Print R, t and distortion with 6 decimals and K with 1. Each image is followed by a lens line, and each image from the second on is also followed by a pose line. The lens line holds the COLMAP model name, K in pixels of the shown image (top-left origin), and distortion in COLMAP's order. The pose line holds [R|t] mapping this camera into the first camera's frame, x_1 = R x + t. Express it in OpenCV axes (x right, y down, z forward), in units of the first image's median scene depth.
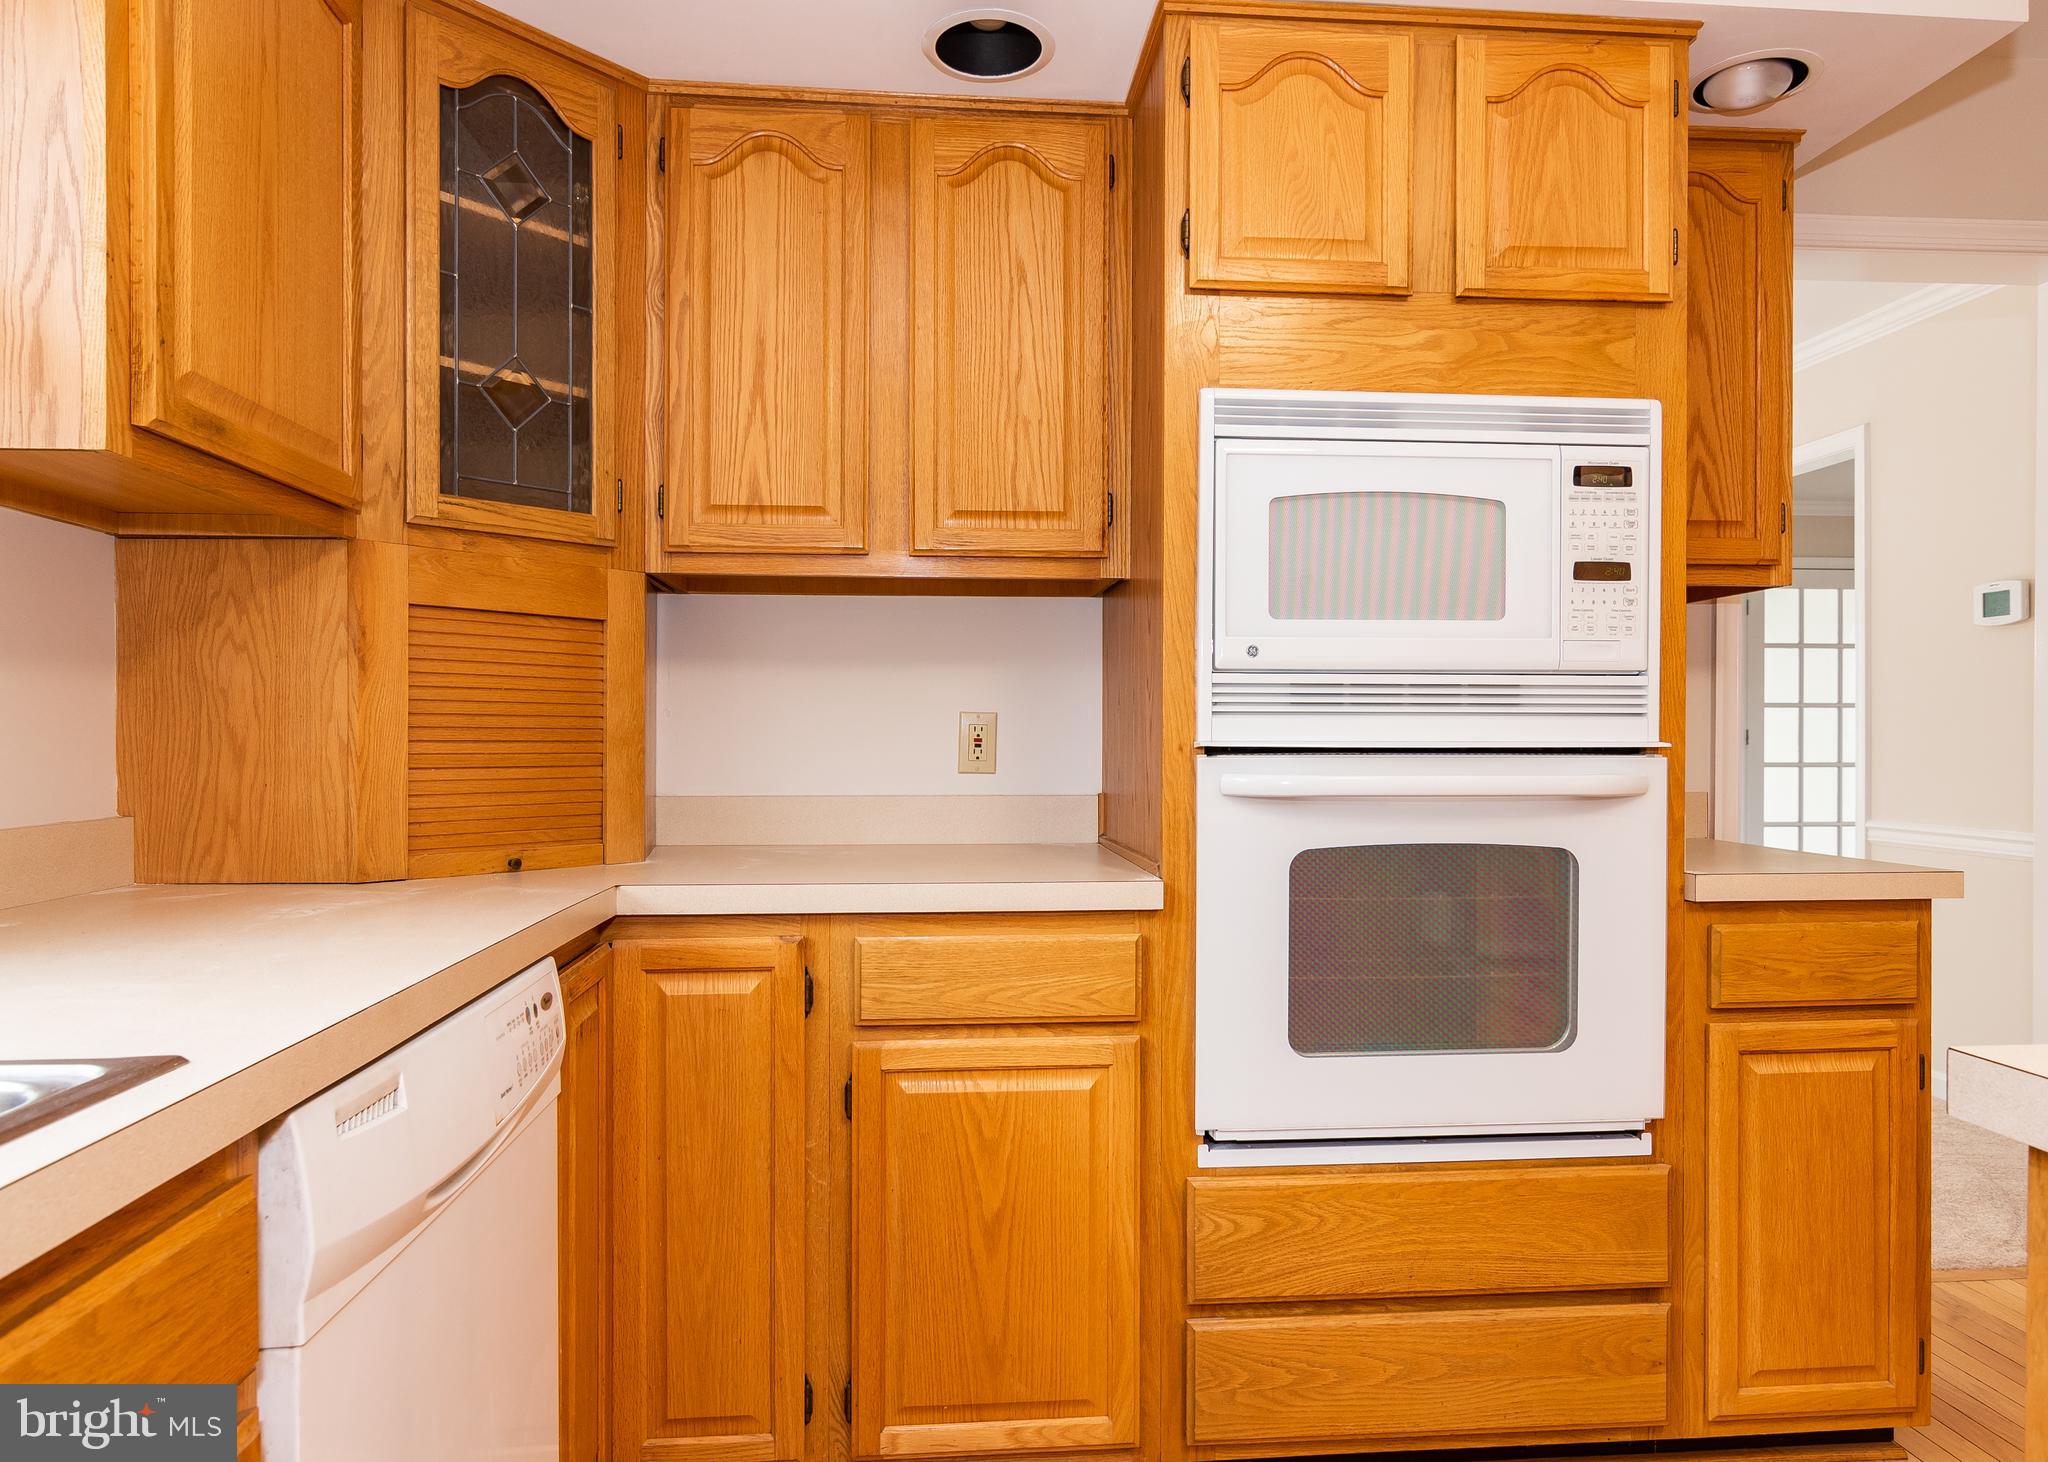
lens RADIAL K [[1281.4, 0, 1028.0], [0, 1281.4, 737.2], [0, 0, 1]] dist [-0.003707, 0.008505]
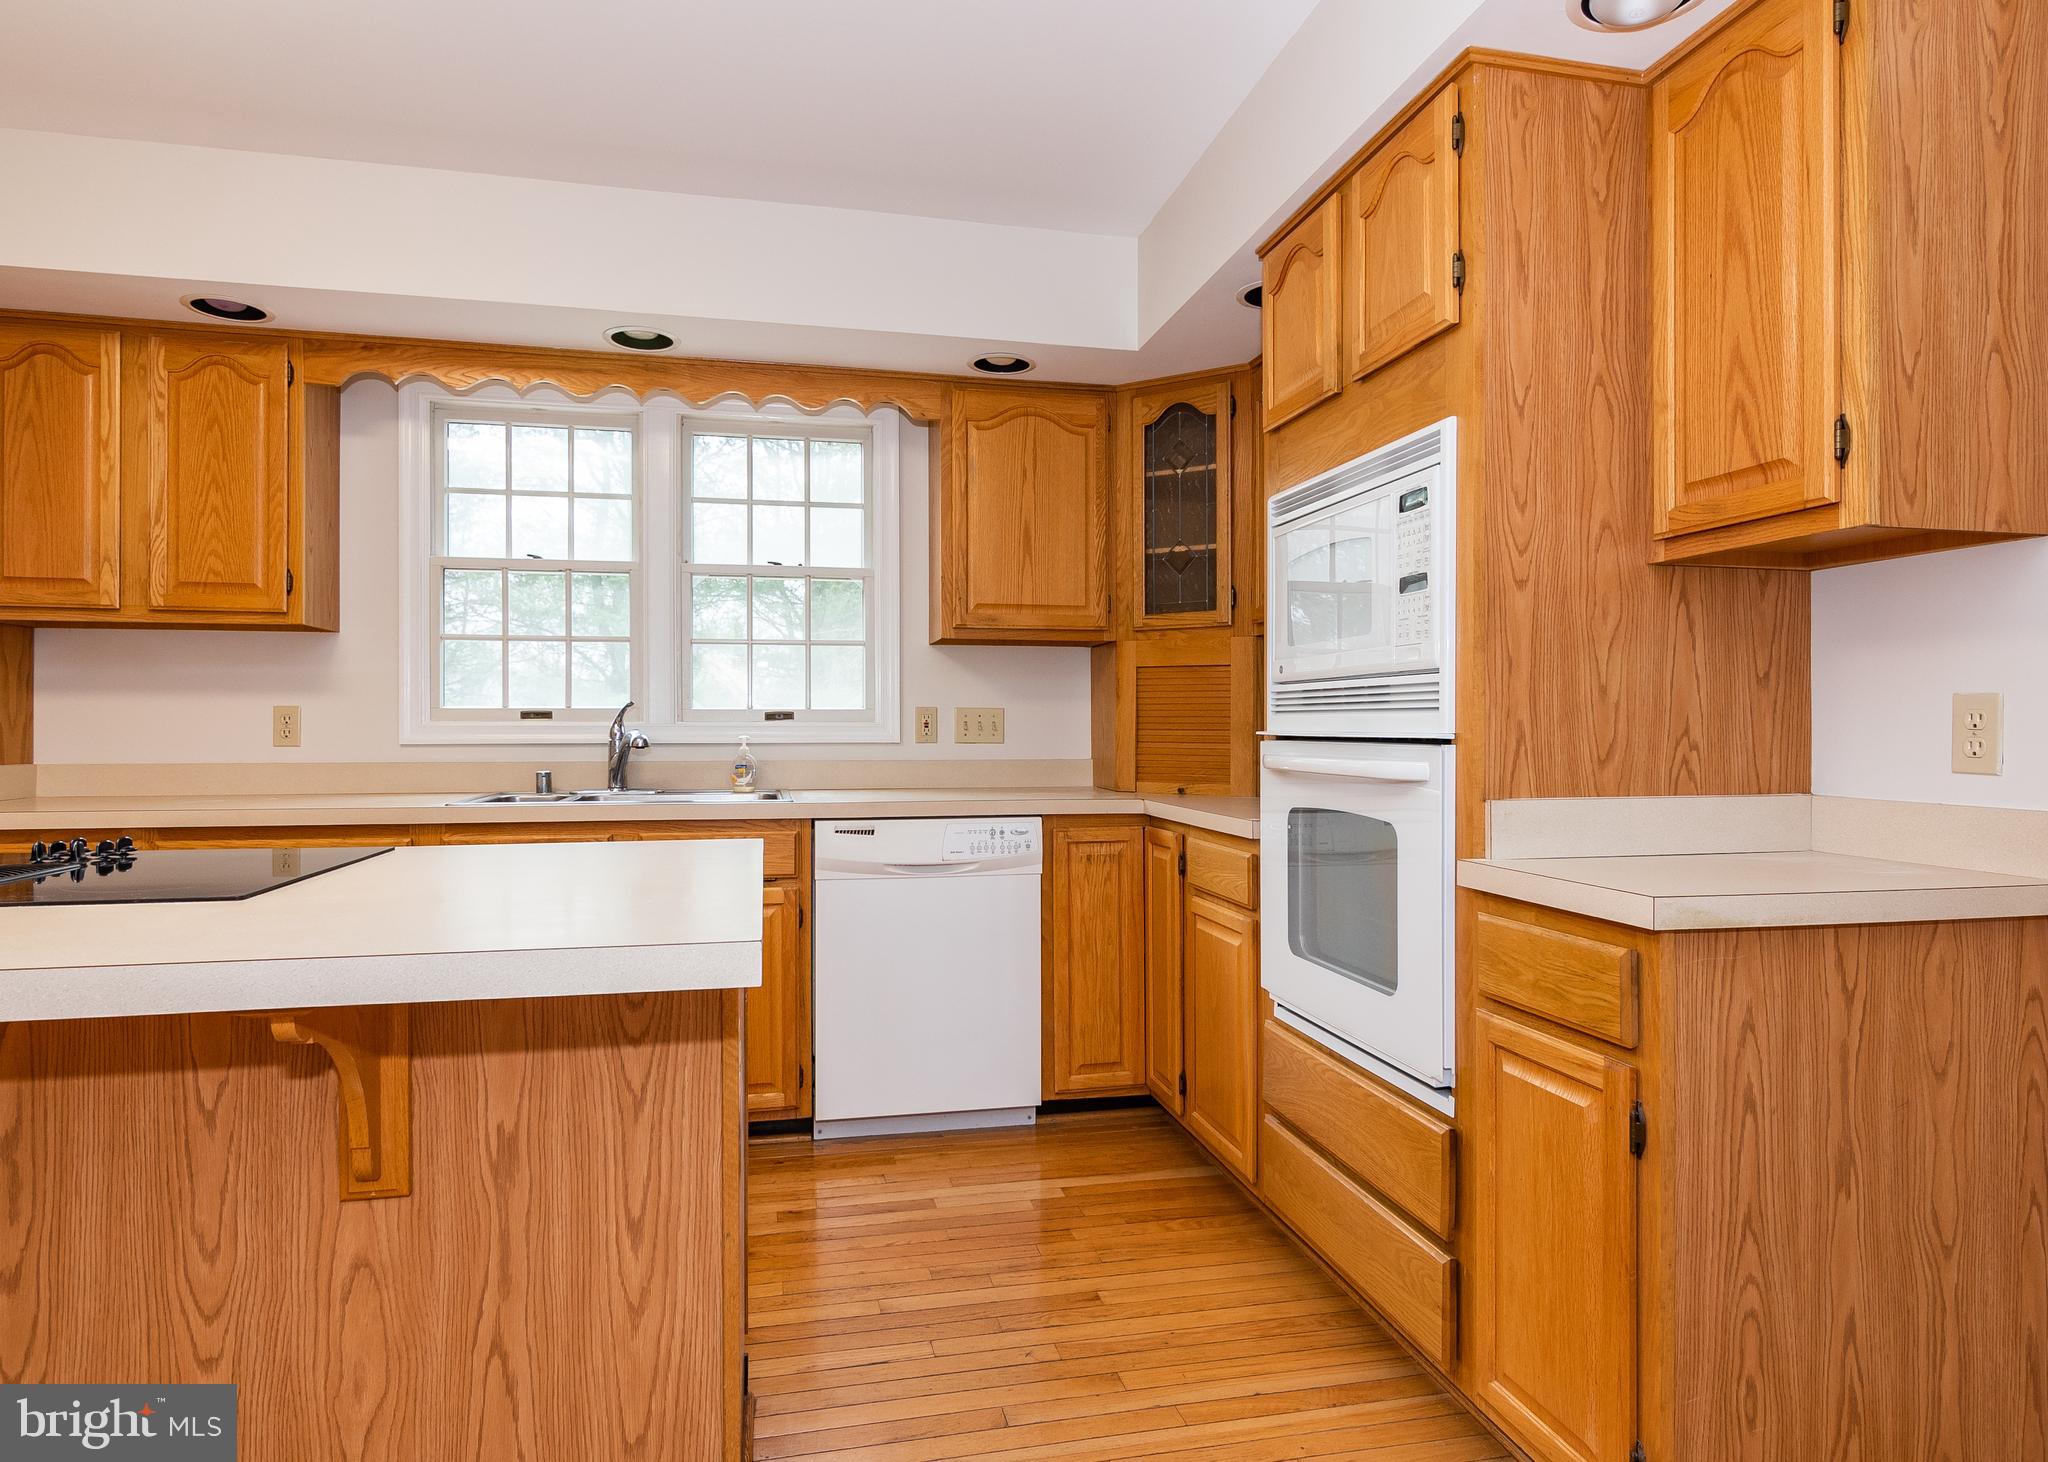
lens RADIAL K [[1196.5, 0, 1012.9], [0, 1196.5, 734.0], [0, 0, 1]] dist [-0.014147, 0.000244]
pose [[0.118504, 0.006252, -0.992934, 1.458199], [-0.005291, 0.999970, 0.005665, 0.000045], [0.992940, 0.004582, 0.118533, 0.521656]]
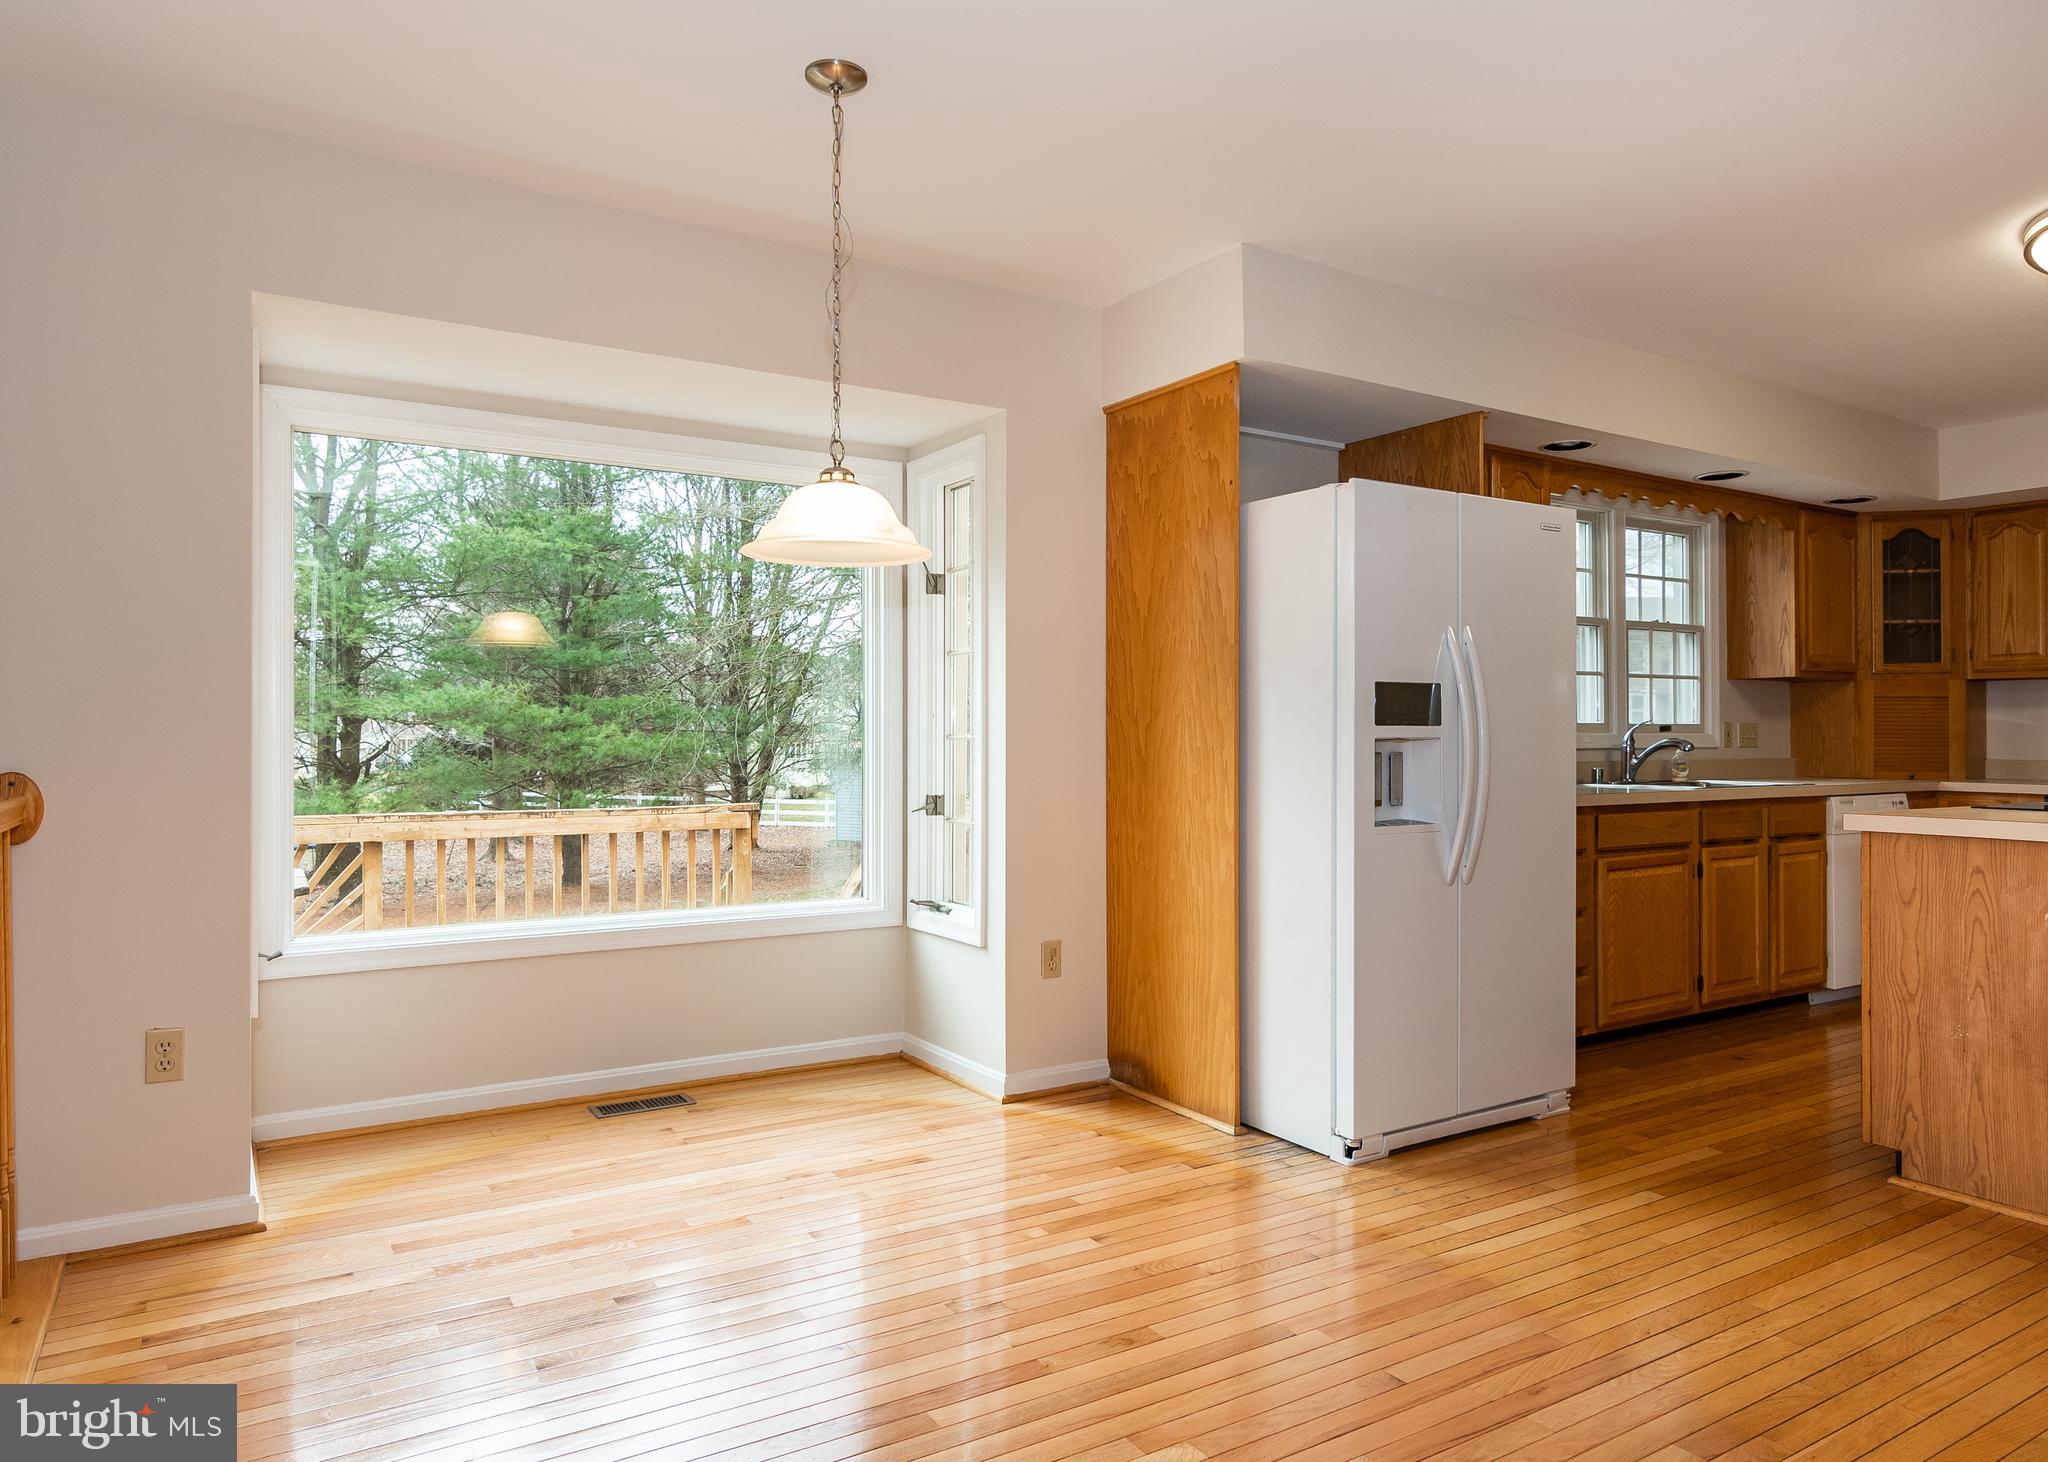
lens RADIAL K [[1281.4, 0, 1032.6], [0, 1281.4, 721.9], [0, 0, 1]] dist [-0.003707, 0.008505]
pose [[0.444135, -0.007969, -0.895924, 1.482046], [-0.004337, 0.999930, -0.011044, 0.008513], [0.895949, 0.008791, 0.444070, -2.364913]]
